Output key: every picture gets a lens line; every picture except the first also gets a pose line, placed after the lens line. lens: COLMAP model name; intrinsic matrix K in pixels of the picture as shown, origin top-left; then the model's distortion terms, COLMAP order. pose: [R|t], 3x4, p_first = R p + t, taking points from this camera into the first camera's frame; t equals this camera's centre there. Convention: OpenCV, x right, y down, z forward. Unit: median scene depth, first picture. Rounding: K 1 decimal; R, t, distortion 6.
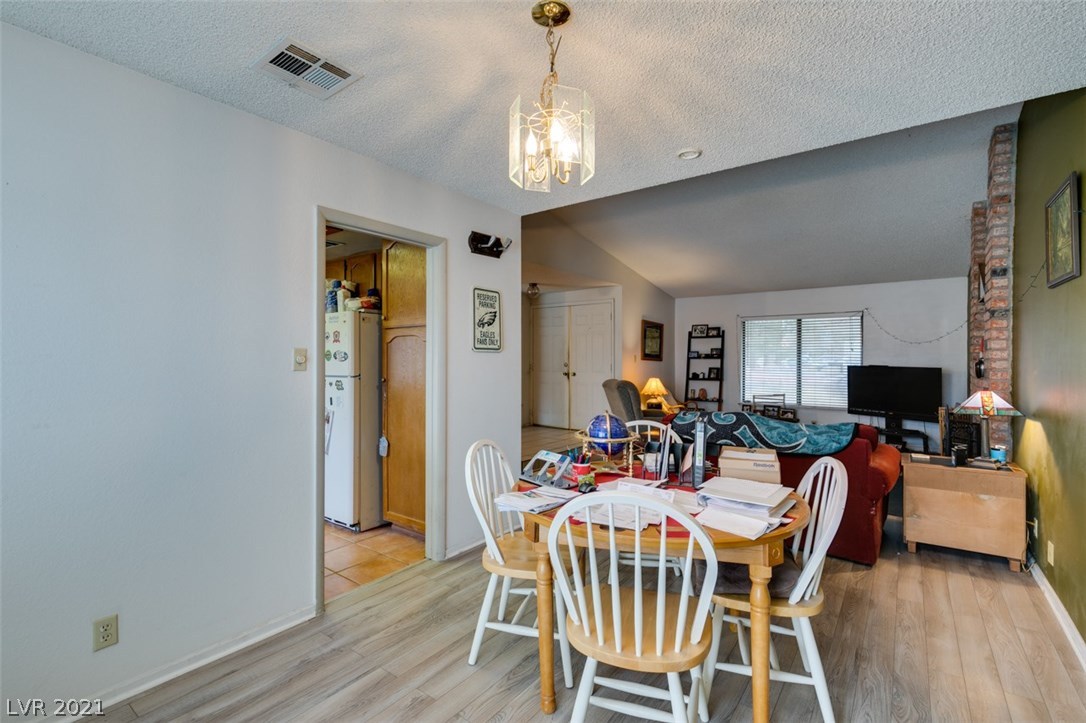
lens RADIAL K [[489.0, 0, 540.1], [0, 489.0, 362.5], [0, 0, 1]] dist [0.007222, -0.002157]
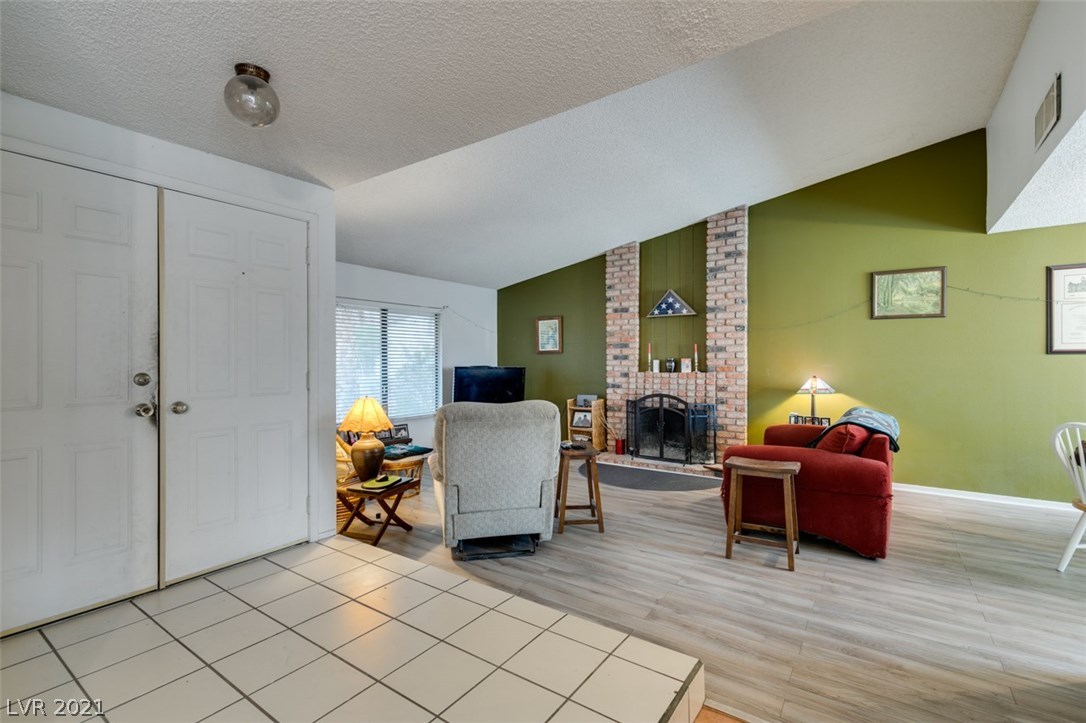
lens RADIAL K [[489.0, 0, 537.6], [0, 489.0, 359.5], [0, 0, 1]] dist [0.007222, -0.002157]
pose [[-0.024382, 0.001282, 0.999702, -0.238694], [0.016709, 0.999860, -0.000874, -0.002736], [-0.999563, 0.016683, -0.024400, 0.726220]]
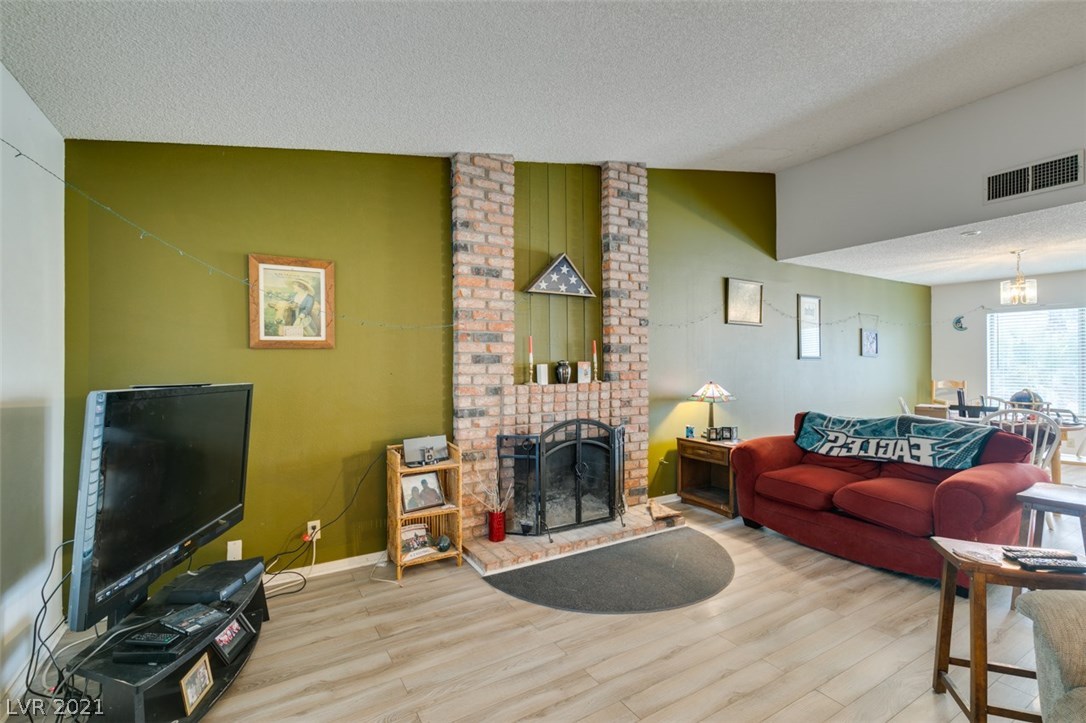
lens RADIAL K [[489.0, 0, 543.9], [0, 489.0, 360.0], [0, 0, 1]] dist [0.007222, -0.002157]
pose [[-0.928257, 0.004191, 0.371916, 0.317808], [0.007187, 0.999952, 0.006671, -0.006210], [-0.371870, 0.008865, -0.928243, 0.940632]]
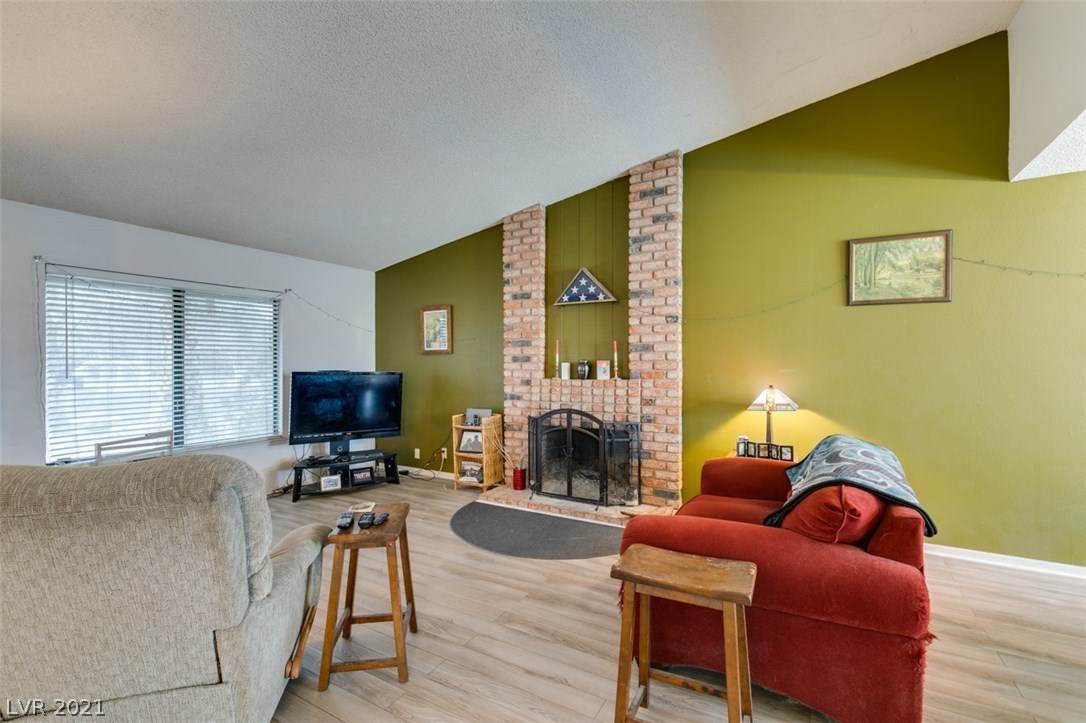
lens RADIAL K [[489.0, 0, 537.0], [0, 489.0, 358.7], [0, 0, 1]] dist [0.007222, -0.002157]
pose [[-0.107867, 0.005958, 0.994147, -0.050864], [0.016682, 0.999852, -0.004182, -0.002247], [-0.994025, 0.016133, -0.107950, 0.622215]]
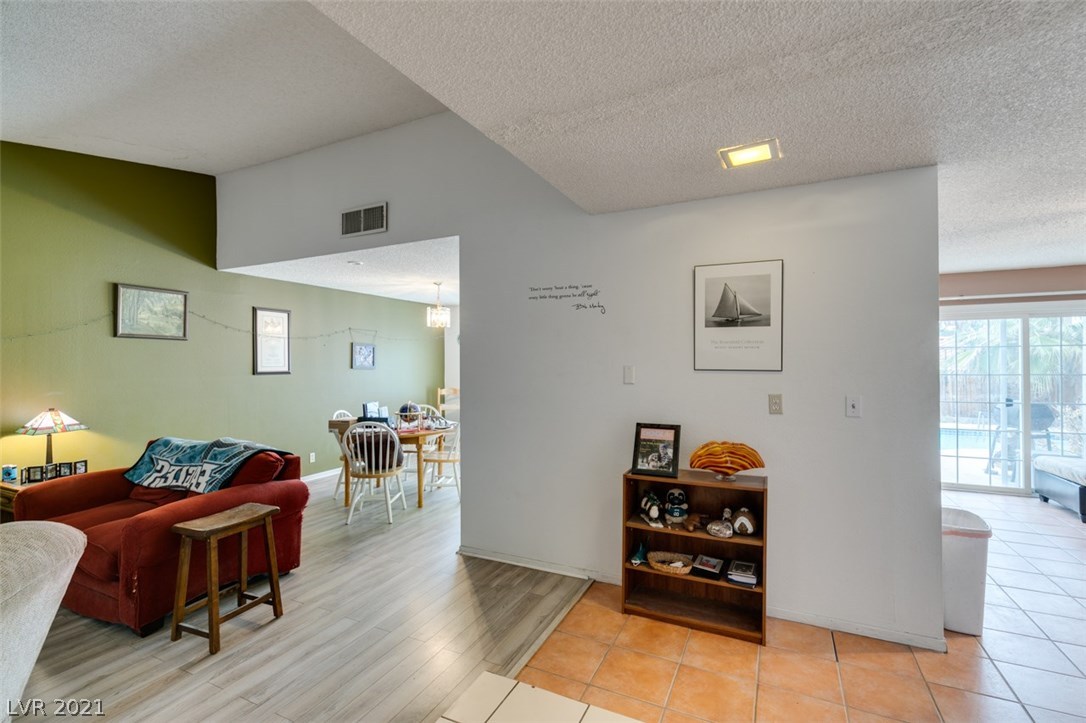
lens RADIAL K [[489.0, 0, 545.8], [0, 489.0, 355.5], [0, 0, 1]] dist [0.007222, -0.002157]
pose [[-0.981099, 0.003876, -0.193468, -0.003855], [0.004005, 0.999992, -0.000271, -0.023364], [0.193465, -0.001040, -0.981107, 0.895989]]
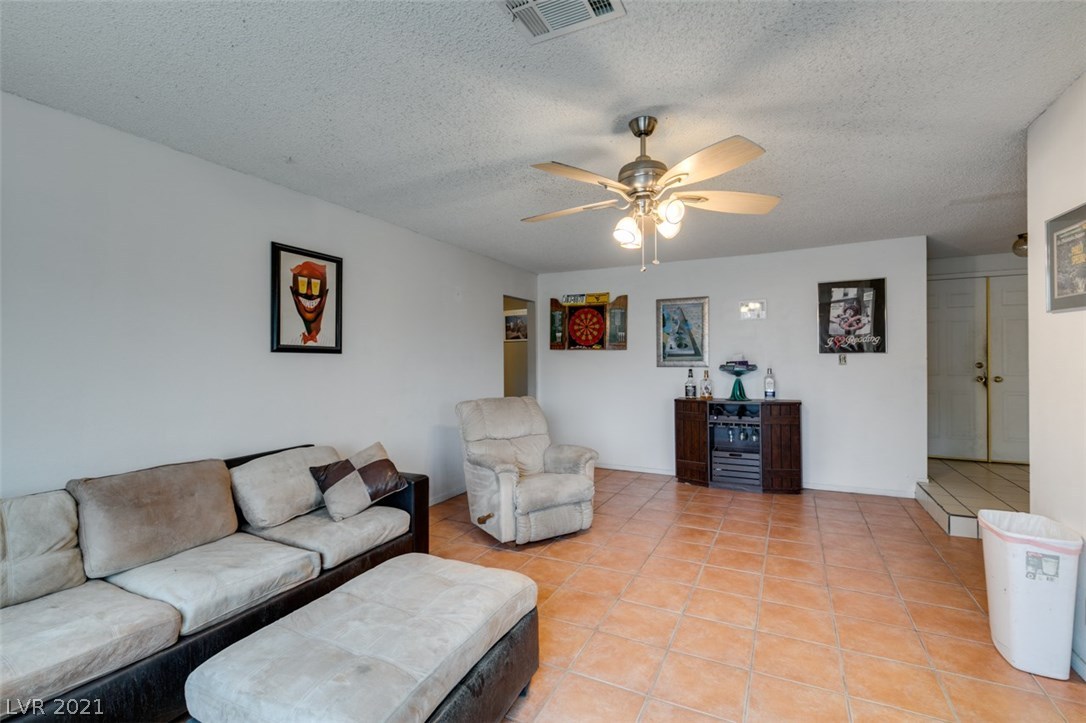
lens RADIAL K [[489.0, 0, 540.7], [0, 489.0, 358.0], [0, 0, 1]] dist [0.007222, -0.002157]
pose [[0.983515, -0.005952, 0.180728, -0.623175], [0.009135, 0.999817, -0.016784, 0.000695], [-0.180595, 0.018158, 0.983390, 0.424632]]
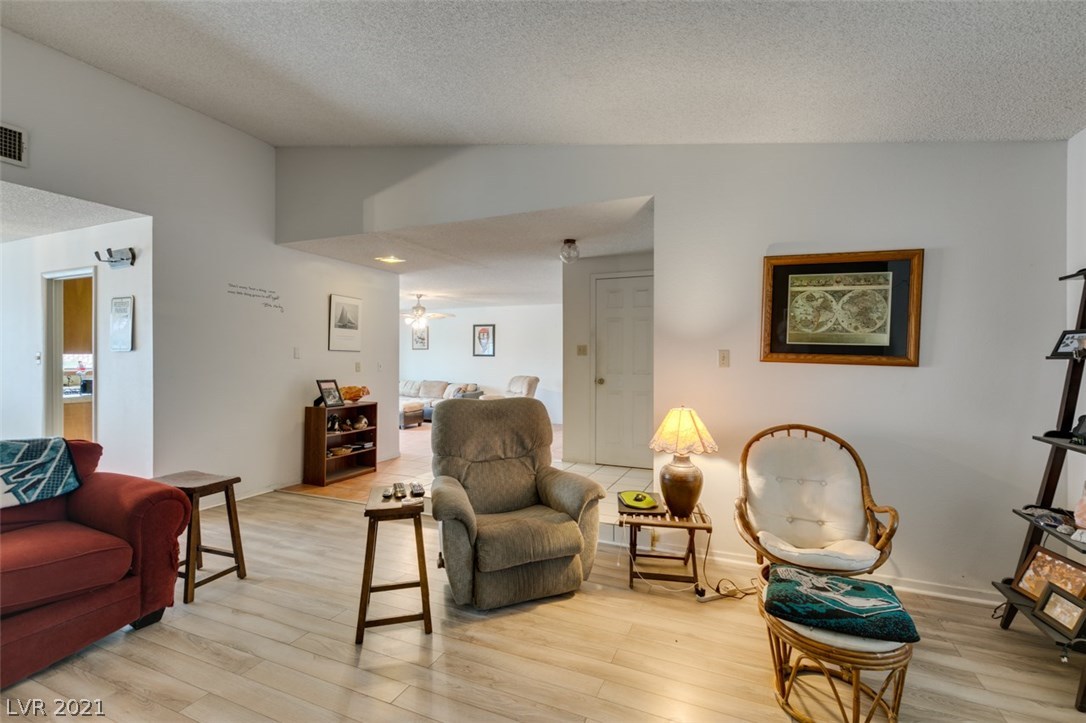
lens RADIAL K [[489.0, 0, 538.8], [0, 489.0, 361.8], [0, 0, 1]] dist [0.007222, -0.002157]
pose [[0.223398, 0.006051, -0.974709, 0.510861], [-0.013781, 0.999900, 0.003049, -0.003361], [0.974630, 0.012751, 0.223459, 0.696830]]
